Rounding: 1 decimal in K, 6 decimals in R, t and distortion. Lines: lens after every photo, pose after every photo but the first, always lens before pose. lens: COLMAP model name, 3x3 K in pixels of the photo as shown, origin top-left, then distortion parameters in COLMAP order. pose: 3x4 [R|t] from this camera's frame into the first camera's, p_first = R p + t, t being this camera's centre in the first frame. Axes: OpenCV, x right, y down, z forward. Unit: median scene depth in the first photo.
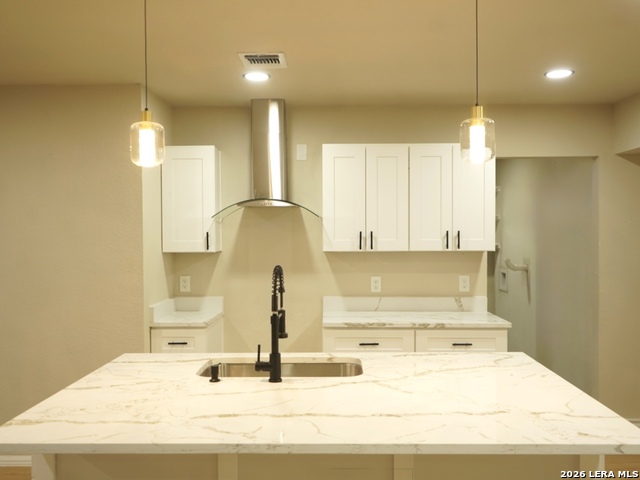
lens RADIAL K [[615.6, 0, 320.0], [0, 615.6, 240.0], [0, 0, 1]] dist [-0.003539, 0.001482]
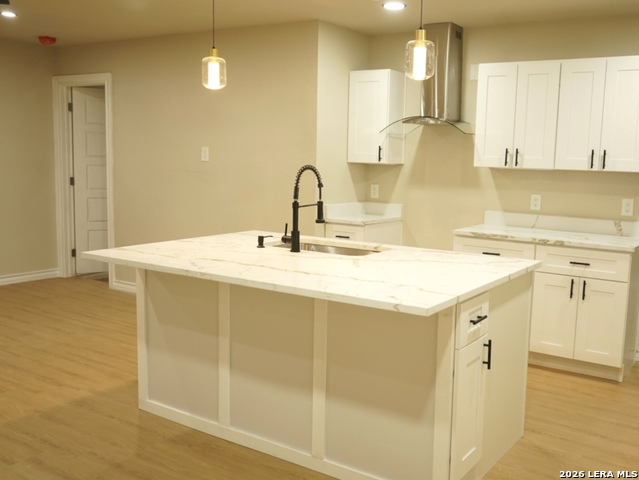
lens RADIAL K [[640.3, 0, 370.0], [0, 640.3, 247.9], [0, 0, 1]] dist [-0.002413, -0.006570]
pose [[0.861557, 0.100136, -0.497687, 0.419858], [-0.037571, 0.990242, 0.134199, 0.015989], [0.506268, -0.096922, 0.856912, -0.059439]]
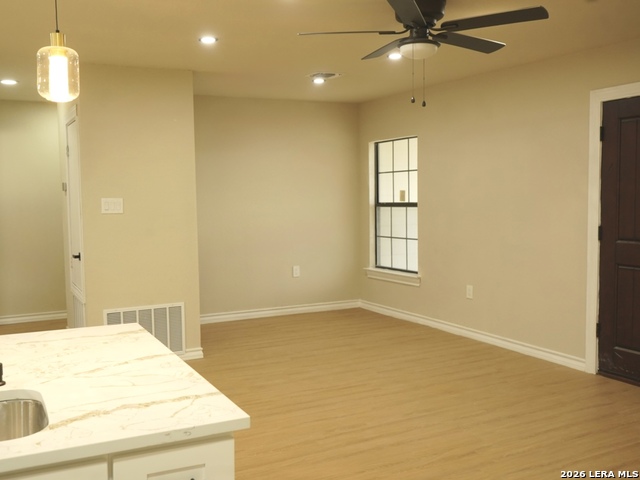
lens RADIAL K [[620.1, 0, 274.4], [0, 620.1, 239.4], [0, 0, 1]] dist [-0.026733, 0.019144]
pose [[-0.898779, 0.052008, -0.435305, -0.086468], [0.016666, 0.996274, 0.084619, -0.000917], [0.438084, 0.068799, -0.896297, 1.004141]]
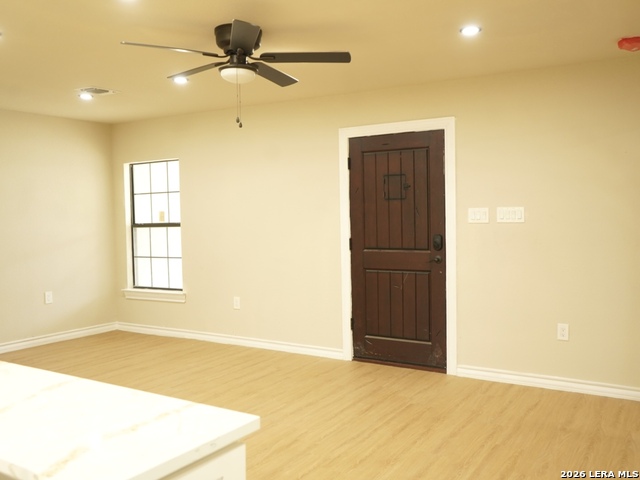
lens RADIAL K [[585.3, 0, 327.9], [0, 585.3, 239.9], [0, 0, 1]] dist [0.001369, -0.000468]
pose [[-0.510892, 0.049320, -0.858229, 0.031258], [0.010148, 0.998629, 0.051347, 0.014797], [0.859585, 0.017524, -0.510692, 0.887046]]
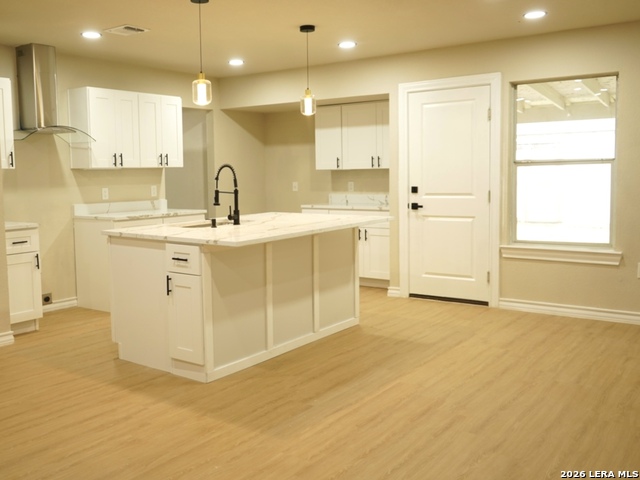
lens RADIAL K [[620.1, 0, 274.4], [0, 620.1, 239.4], [0, 0, 1]] dist [-0.026733, 0.019144]
pose [[0.593952, -0.094294, 0.798956, -0.850590], [0.023511, 0.994718, 0.099919, 0.048093], [-0.804157, -0.040563, 0.593031, -0.124763]]
